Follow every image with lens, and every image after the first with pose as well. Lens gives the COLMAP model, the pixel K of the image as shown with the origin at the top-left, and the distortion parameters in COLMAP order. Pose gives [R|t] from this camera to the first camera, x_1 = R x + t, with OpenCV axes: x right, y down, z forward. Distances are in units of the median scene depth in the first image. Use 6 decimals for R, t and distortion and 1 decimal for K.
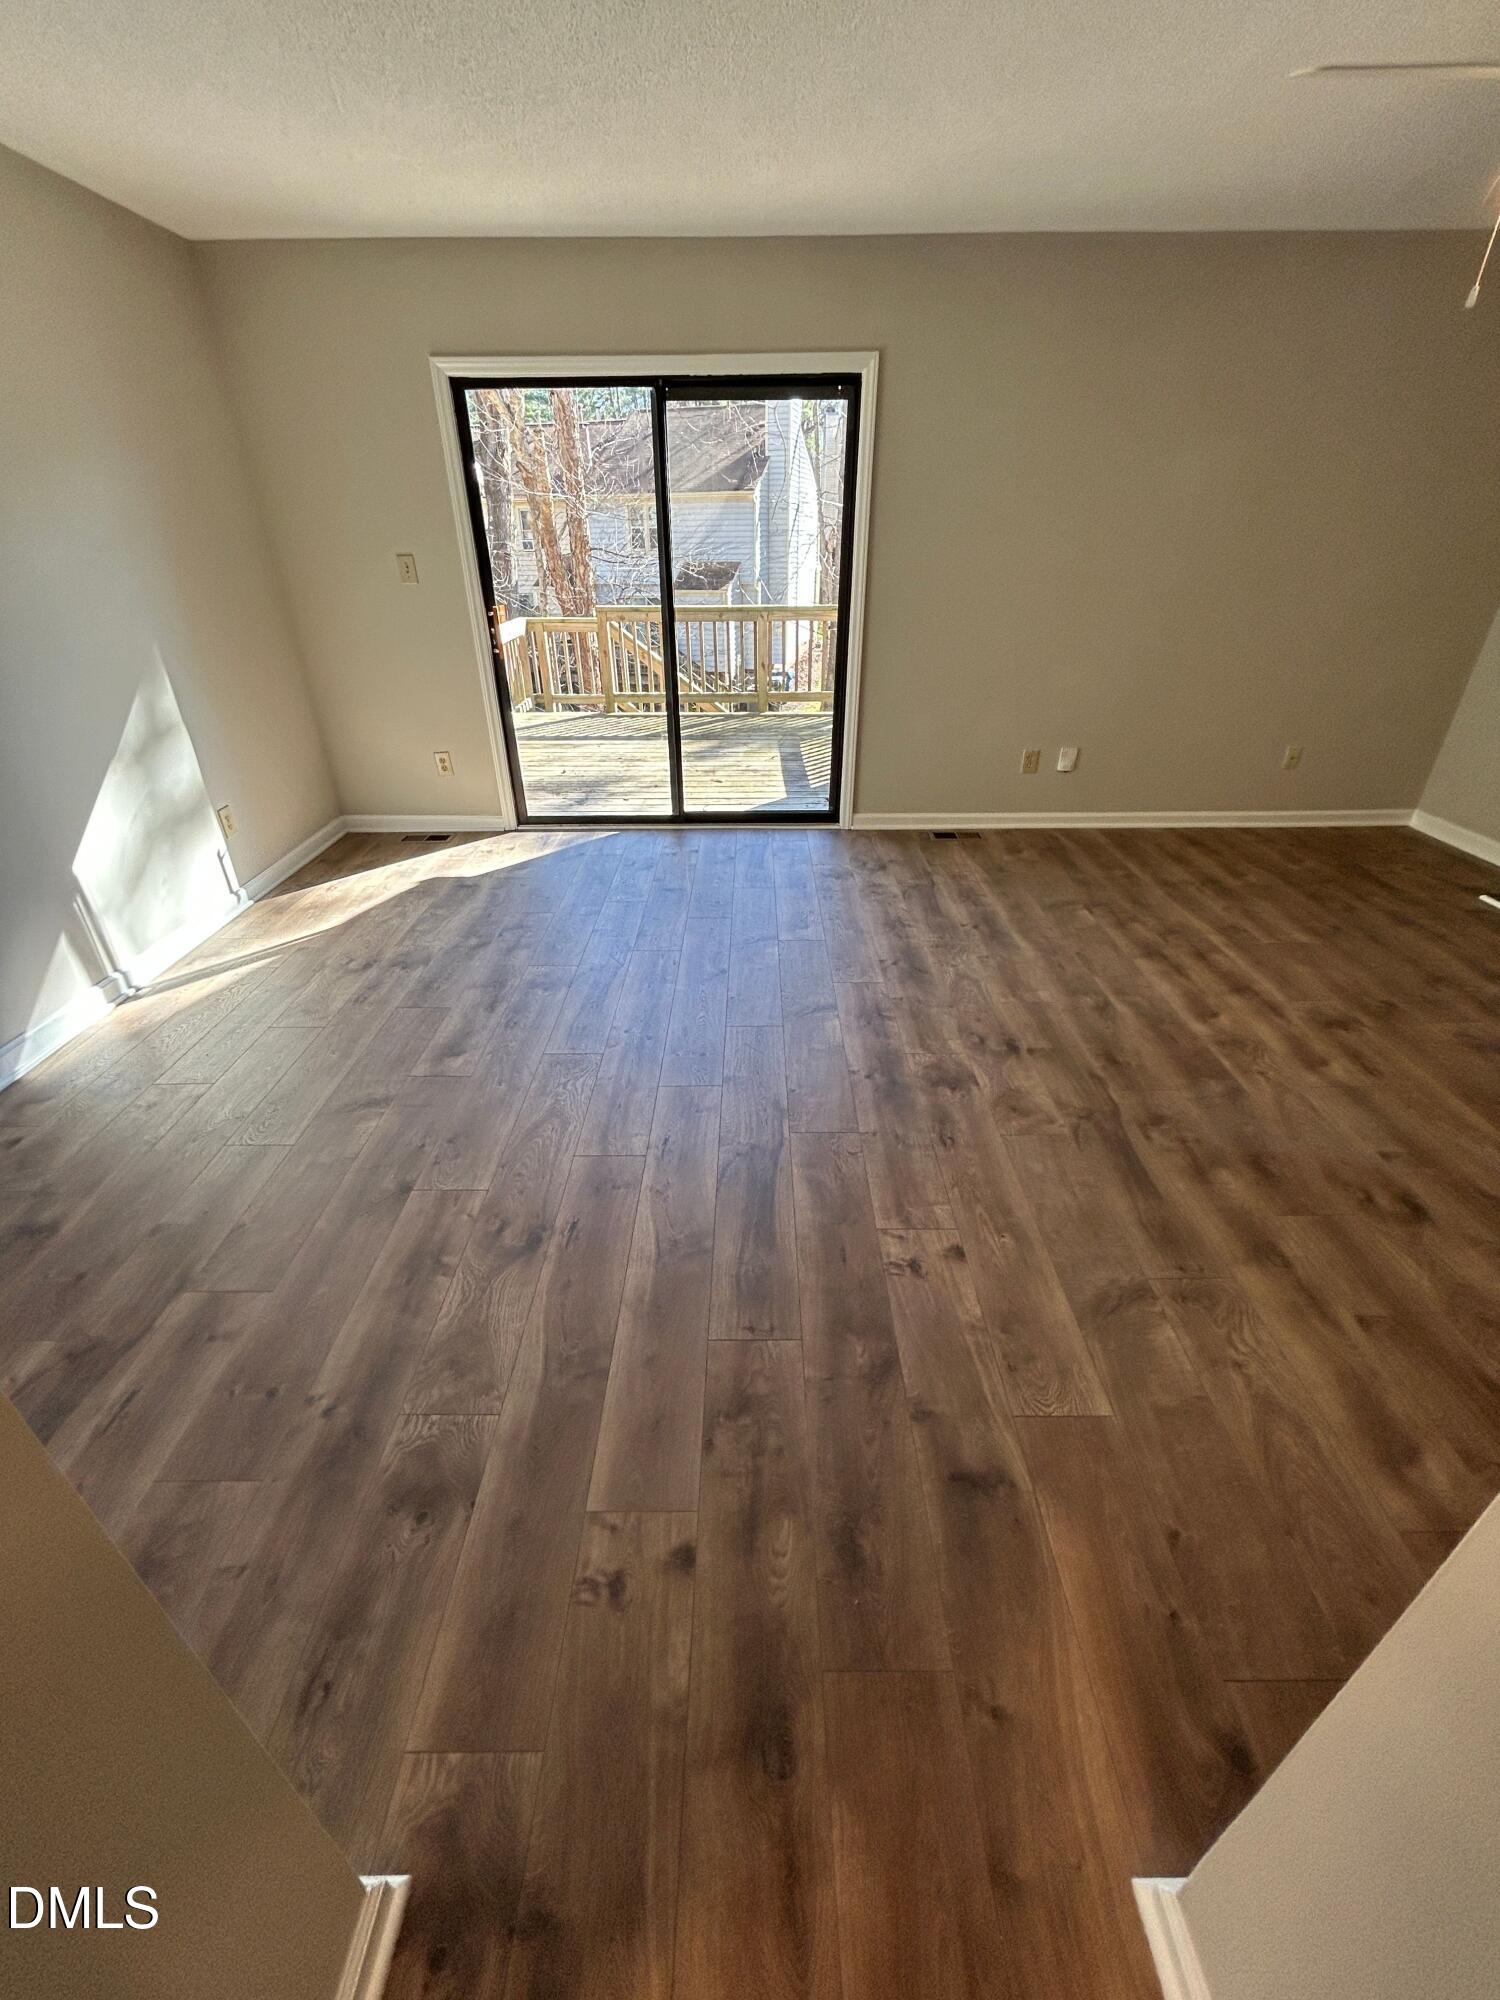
lens RADIAL K [[808.5, 0, 752.7], [0, 808.5, 991.0], [0, 0, 1]] dist [0.000667, 0.000780]
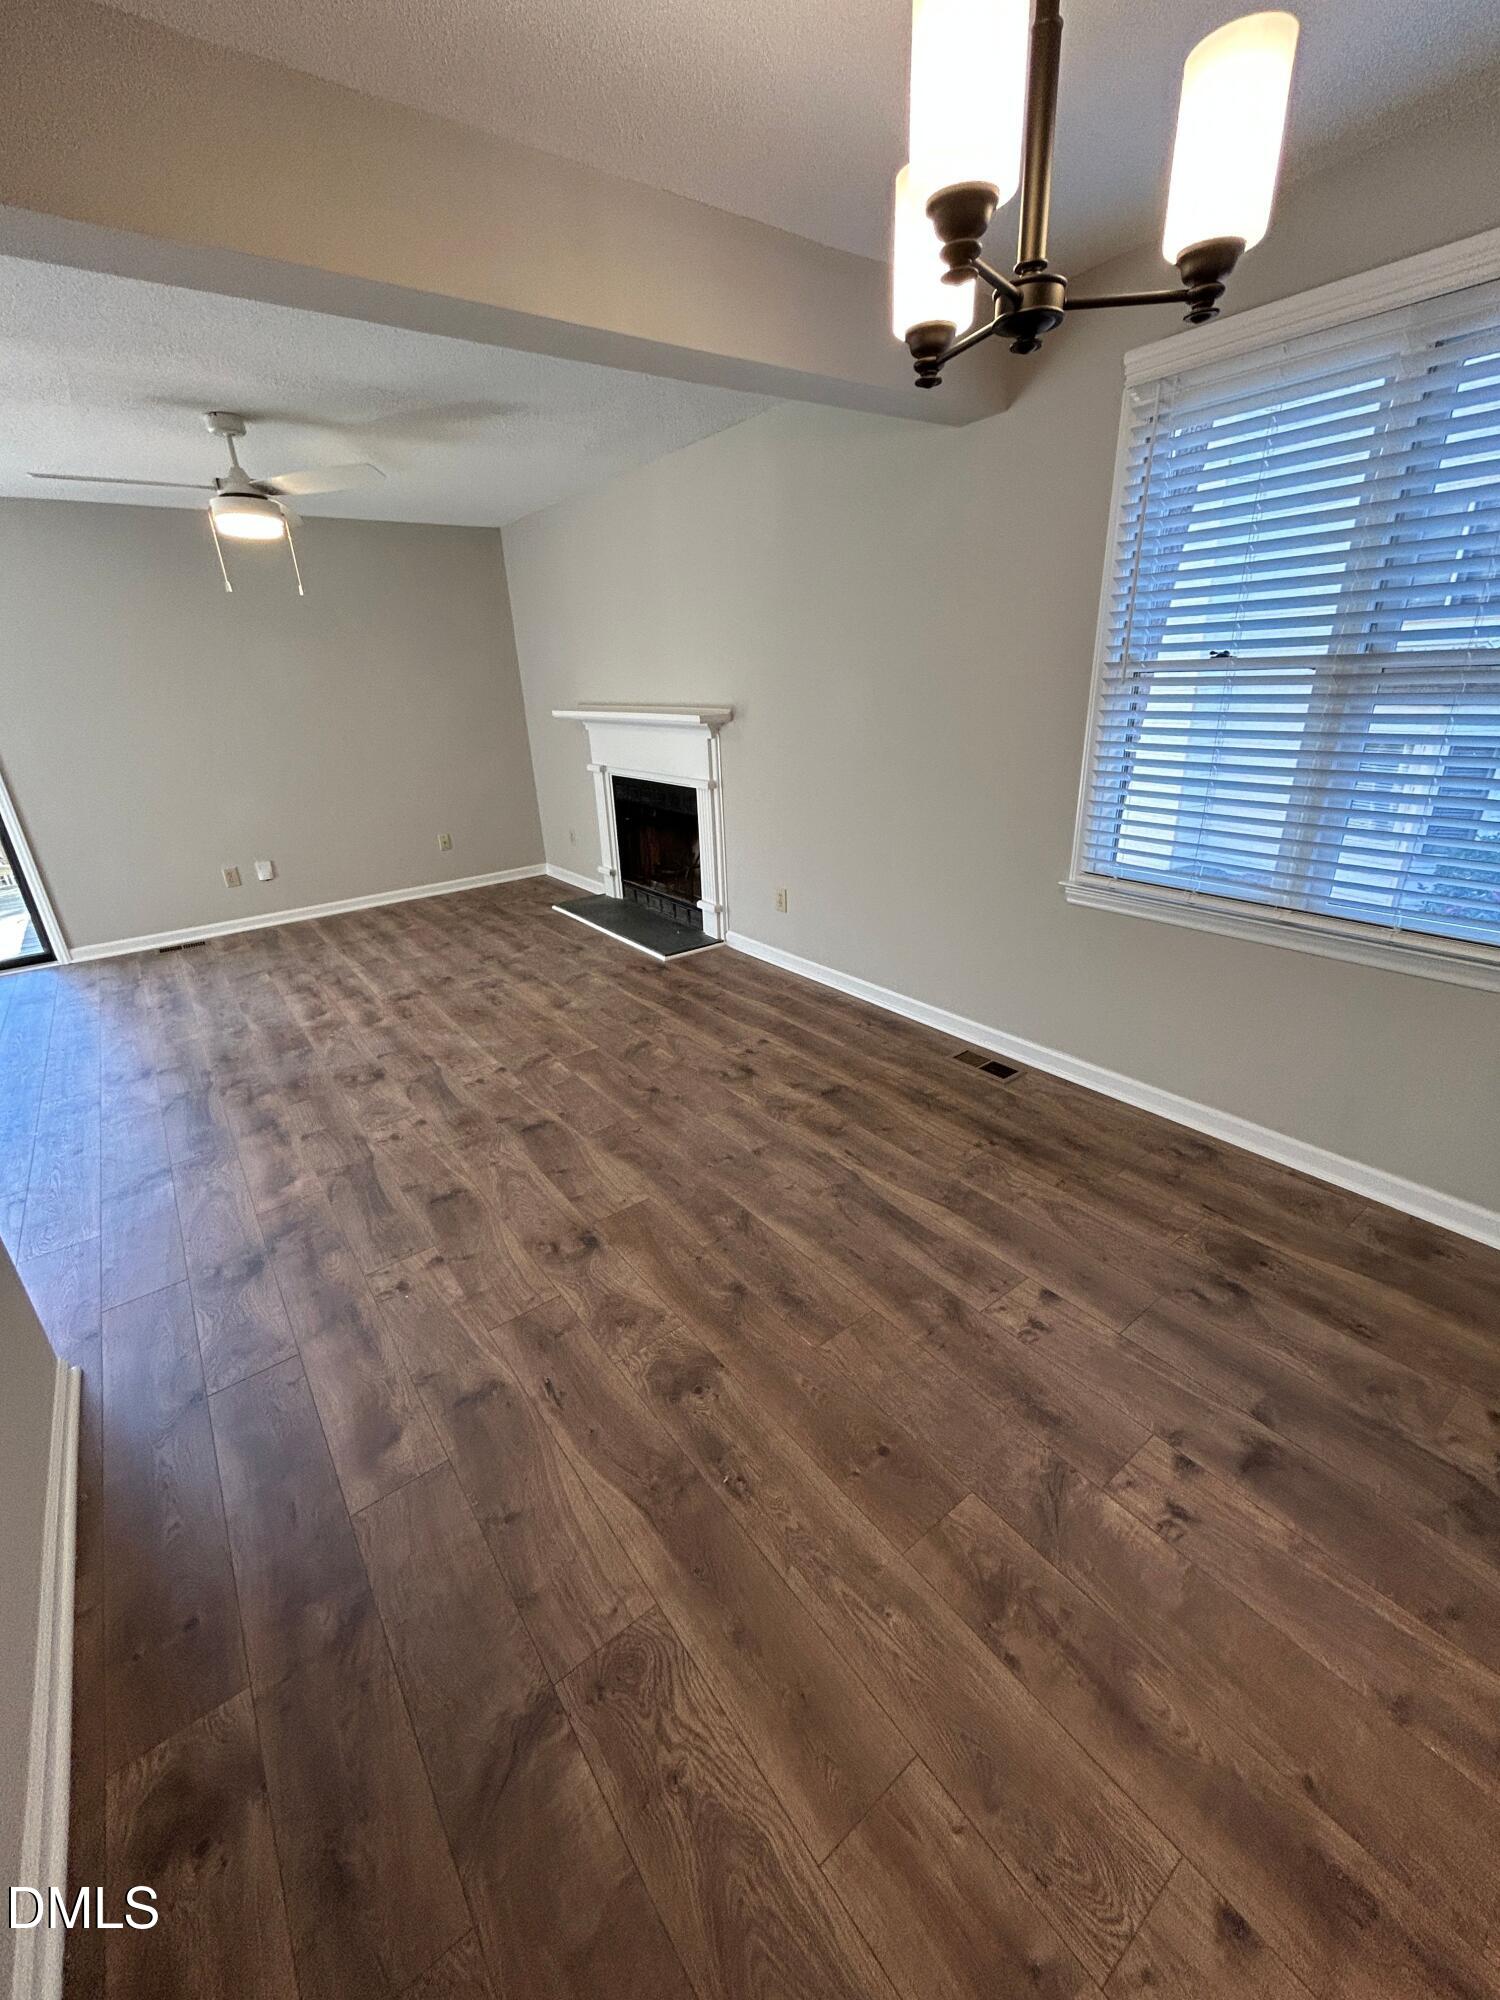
lens RADIAL K [[808.5, 0, 738.3], [0, 808.5, 1002.5], [0, 0, 1]] dist [0.000667, 0.000780]
pose [[0.802454, -0.254809, 0.539573, 0.347929], [0.329712, 0.943007, -0.045021, 0.282550], [-0.497350, 0.214031, 0.840734, -0.514520]]
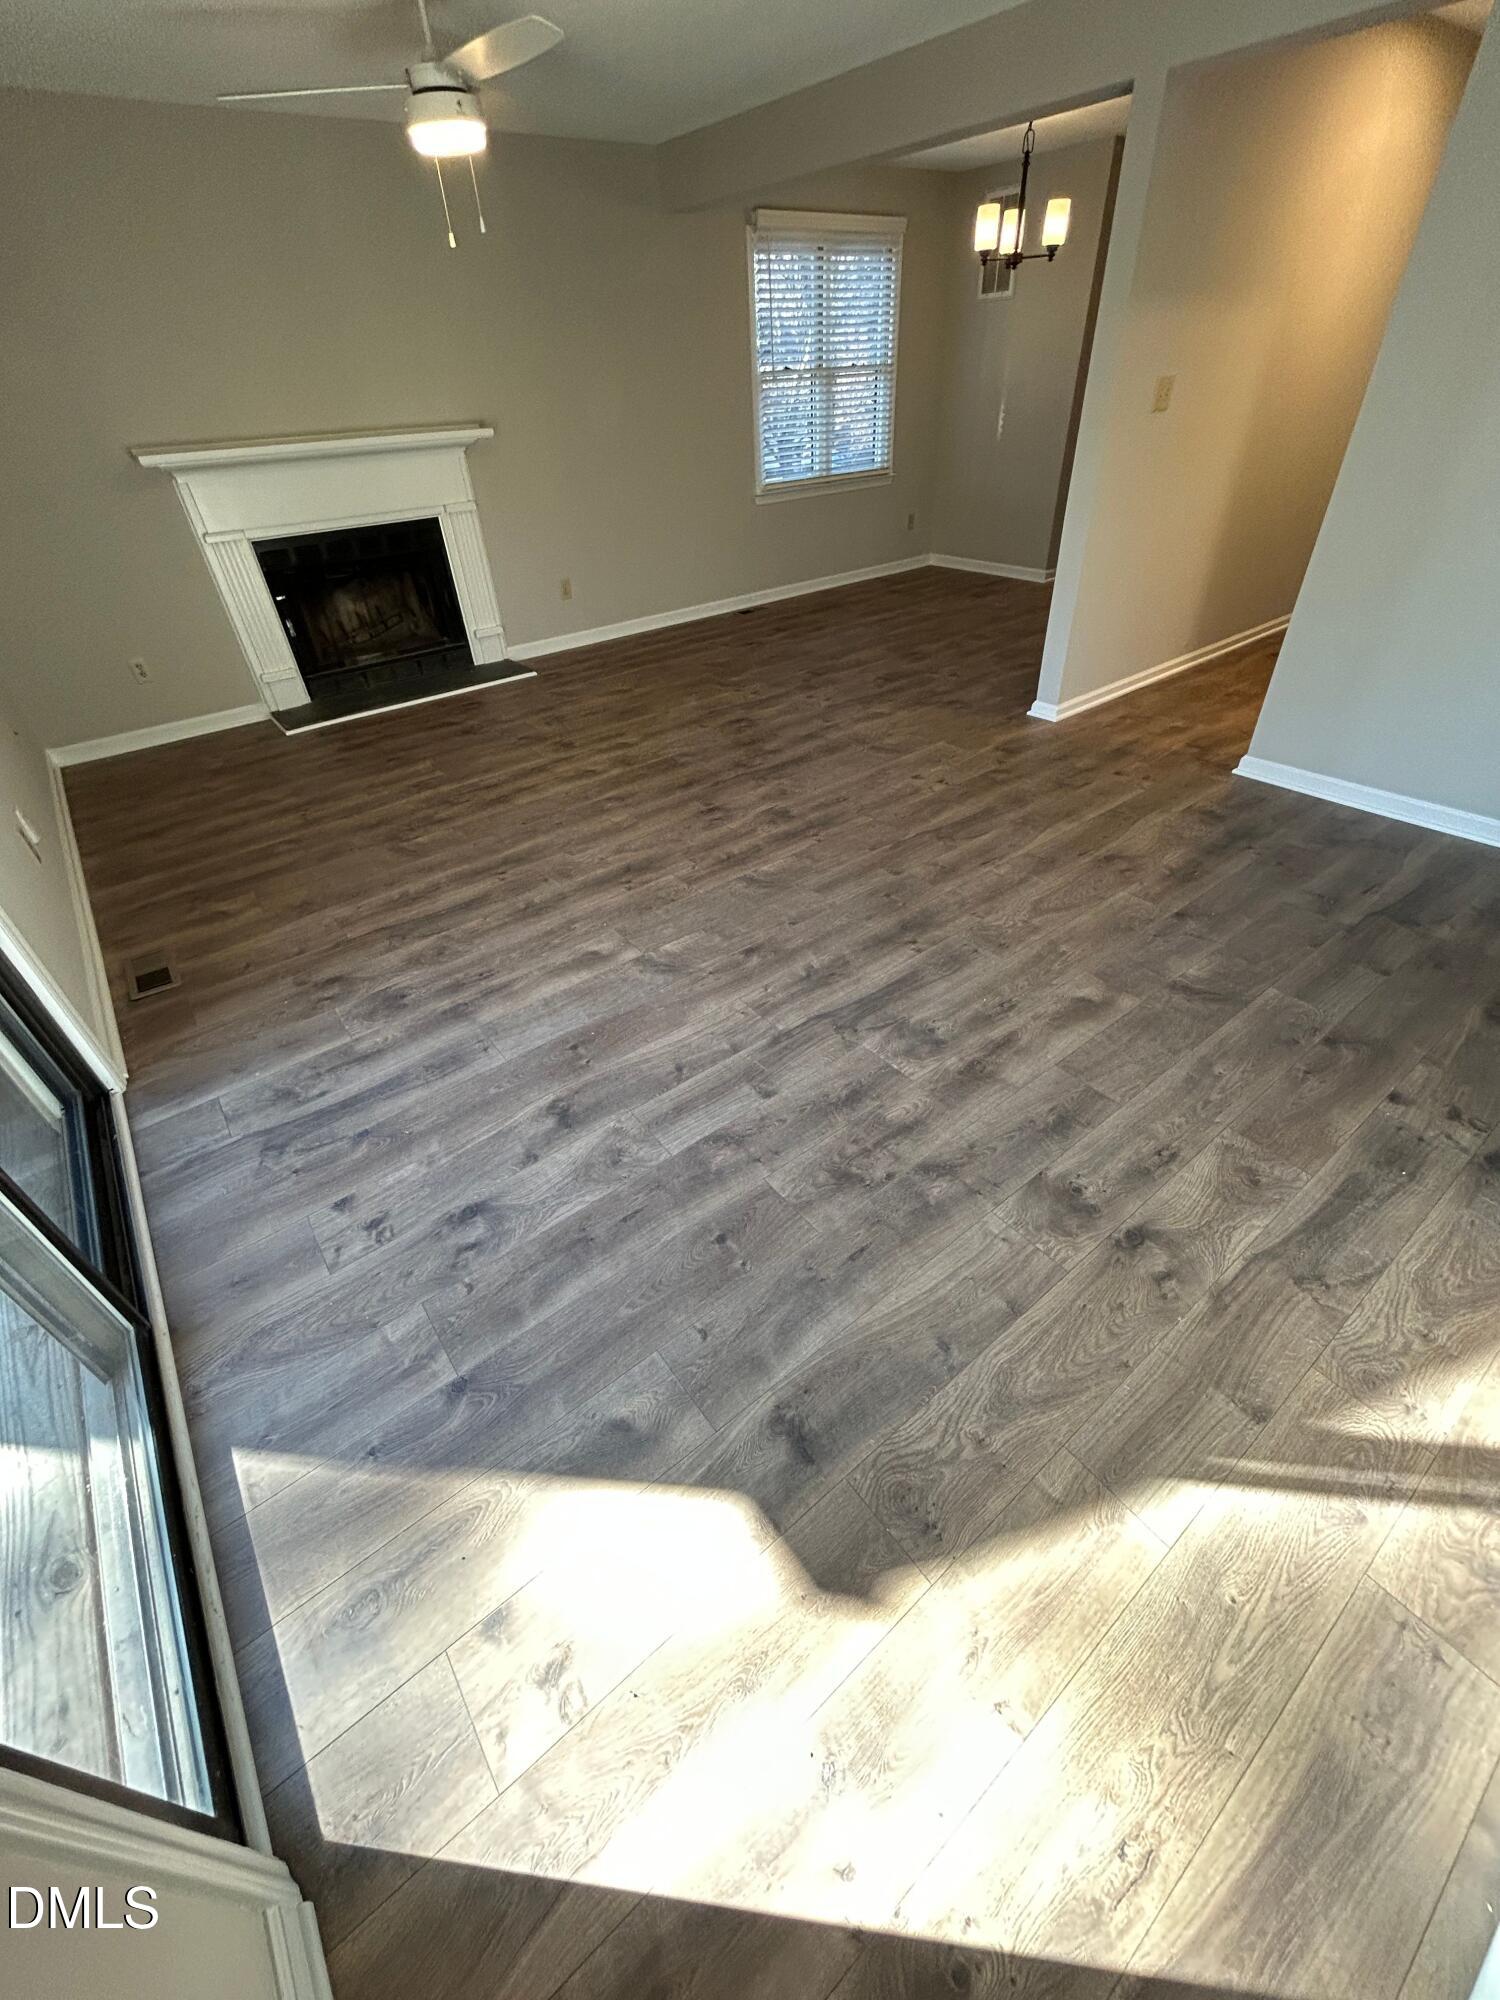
lens RADIAL K [[808.5, 0, 754.7], [0, 808.5, 1001.0], [0, 0, 1]] dist [0.000667, 0.000780]
pose [[-0.612169, -0.457705, 0.644791, -0.595423], [0.436725, 0.484074, 0.758250, -0.624303], [-0.659182, 0.745774, -0.096443, 1.099119]]
